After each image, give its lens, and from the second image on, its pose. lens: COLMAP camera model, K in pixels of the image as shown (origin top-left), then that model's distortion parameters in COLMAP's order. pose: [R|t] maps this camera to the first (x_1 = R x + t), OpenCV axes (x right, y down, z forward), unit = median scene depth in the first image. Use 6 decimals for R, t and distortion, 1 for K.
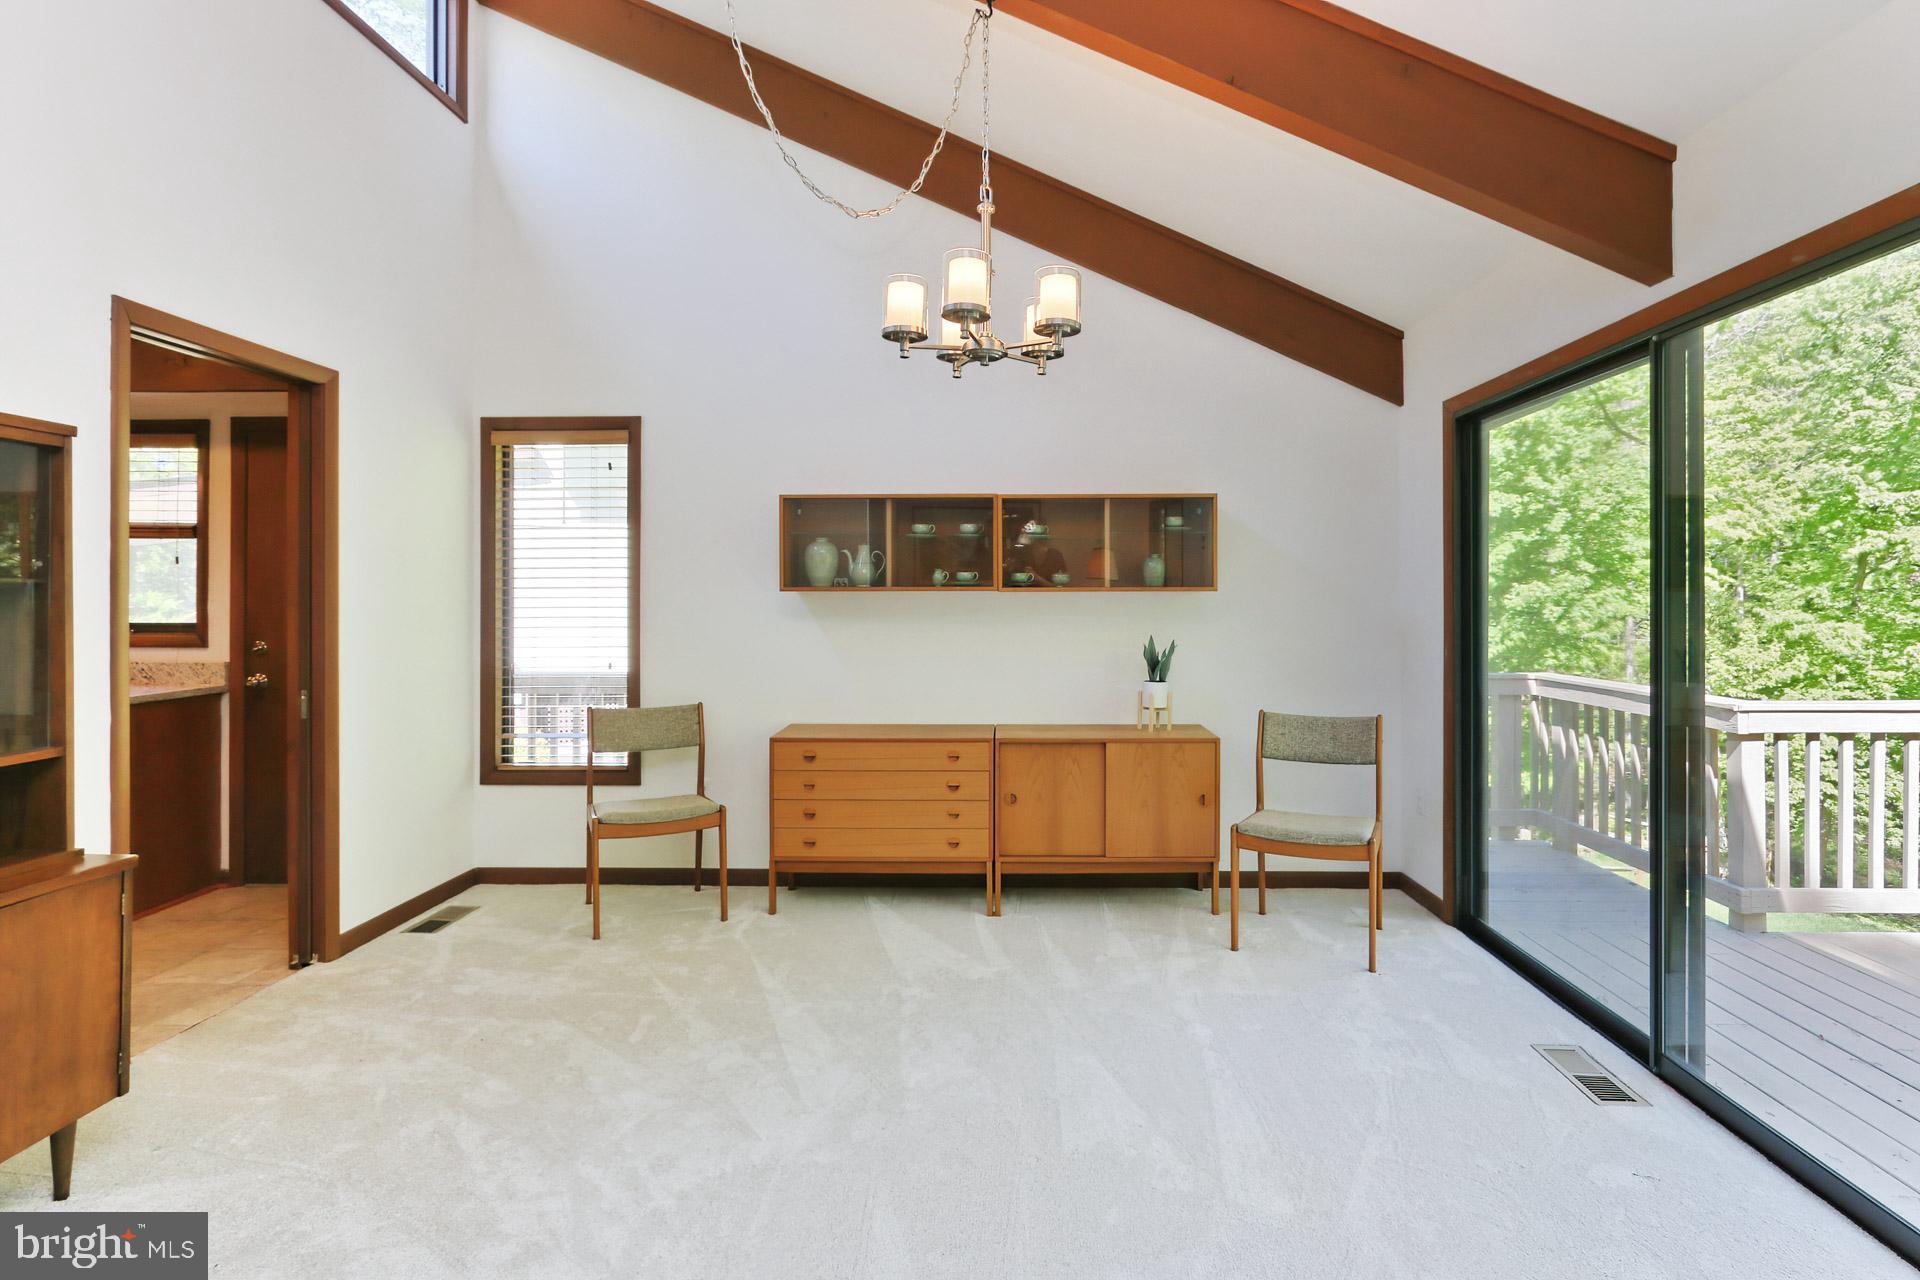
lens RADIAL K [[977.4, 0, 982.2], [0, 977.4, 600.3], [0, 0, 1]] dist [-0.015342, 0.002888]
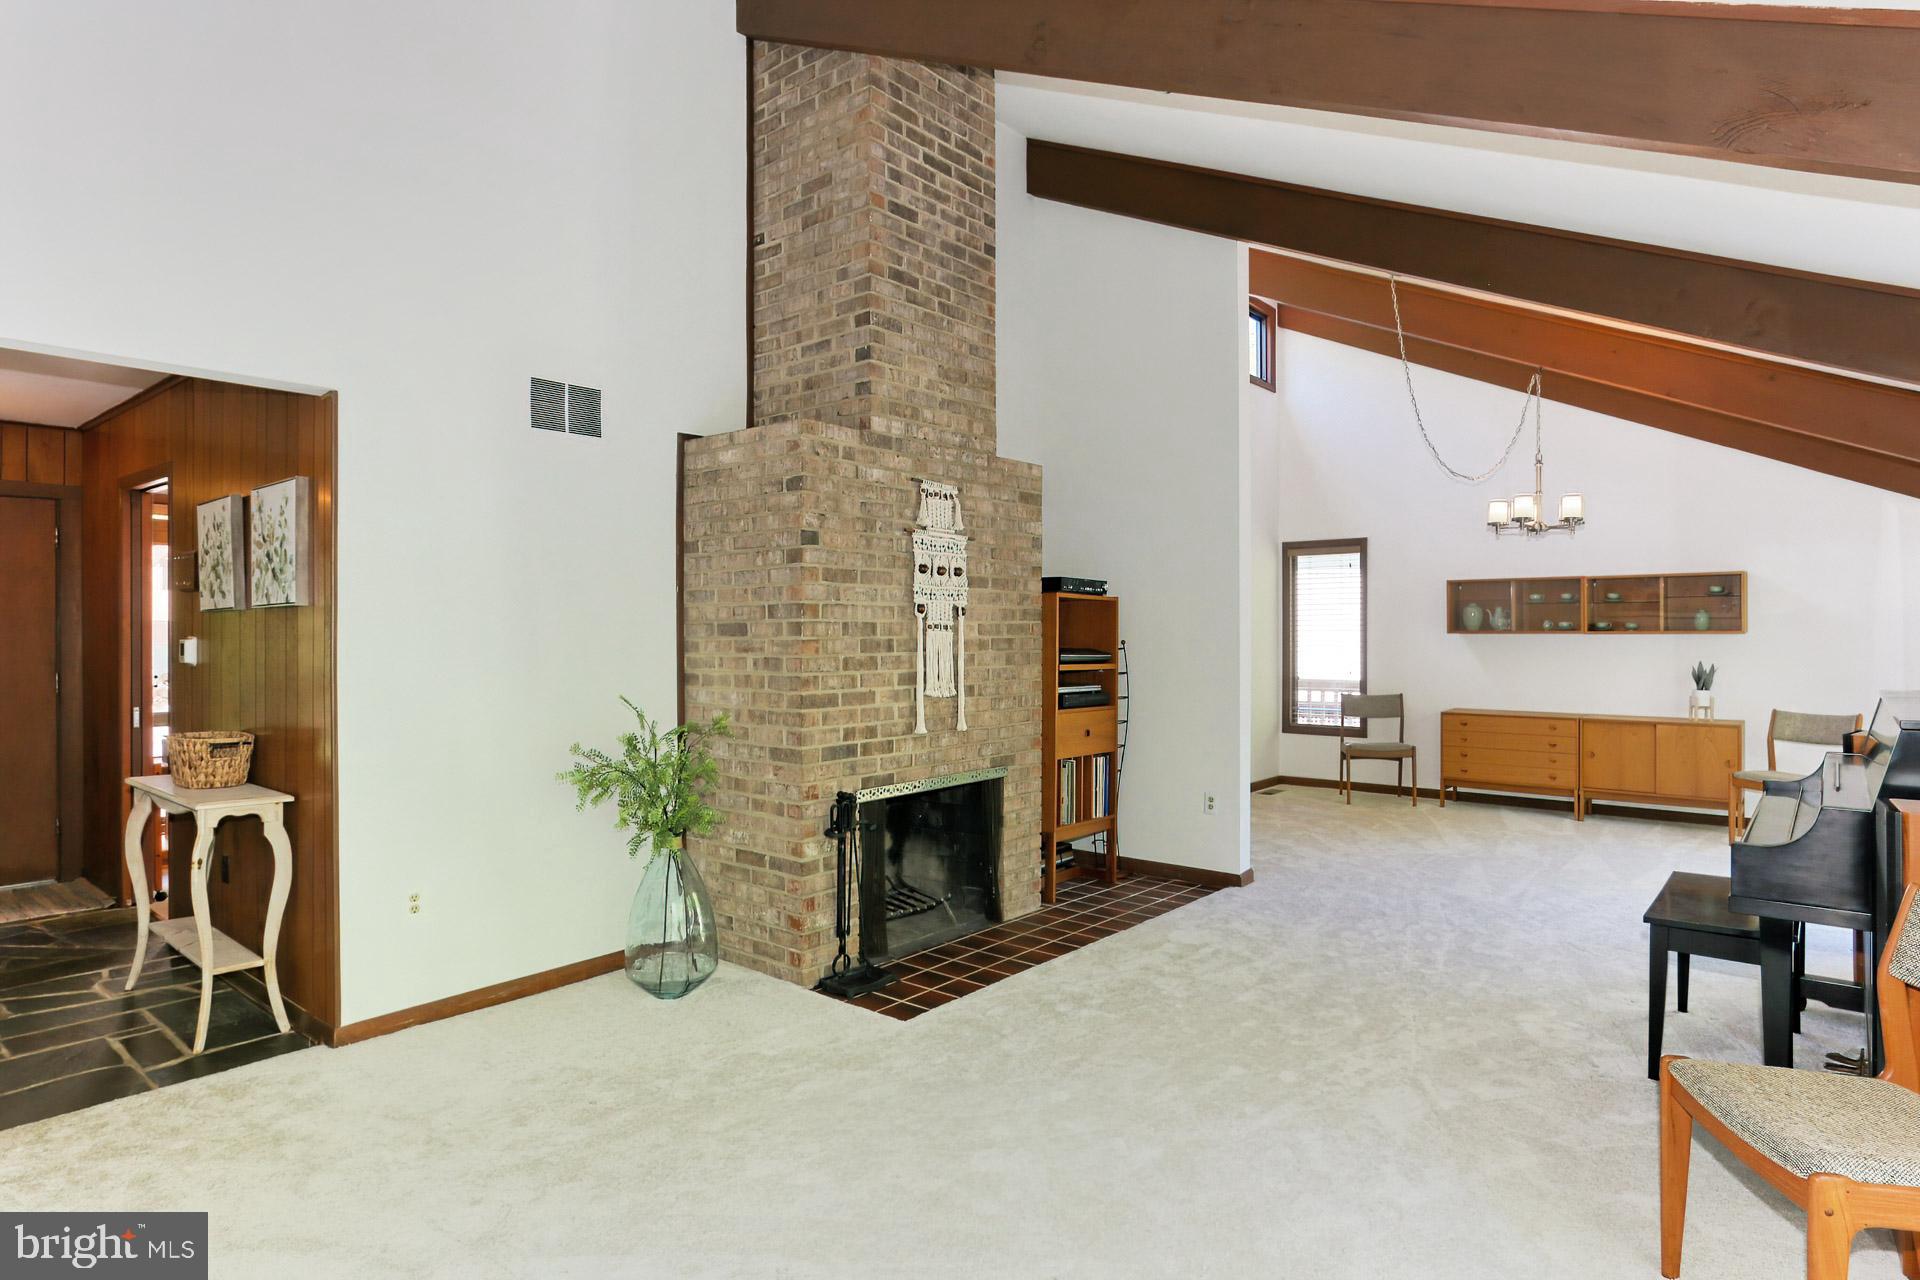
lens RADIAL K [[1044.1, 0, 958.5], [0, 1044.1, 642.6], [0, 0, 1]] dist [-0.006561, -0.000011]
pose [[0.783748, 0.004139, -0.621066, 0.281432], [-0.000569, 0.999982, 0.005947, -0.003037], [0.621079, -0.004308, 0.783736, -1.074429]]
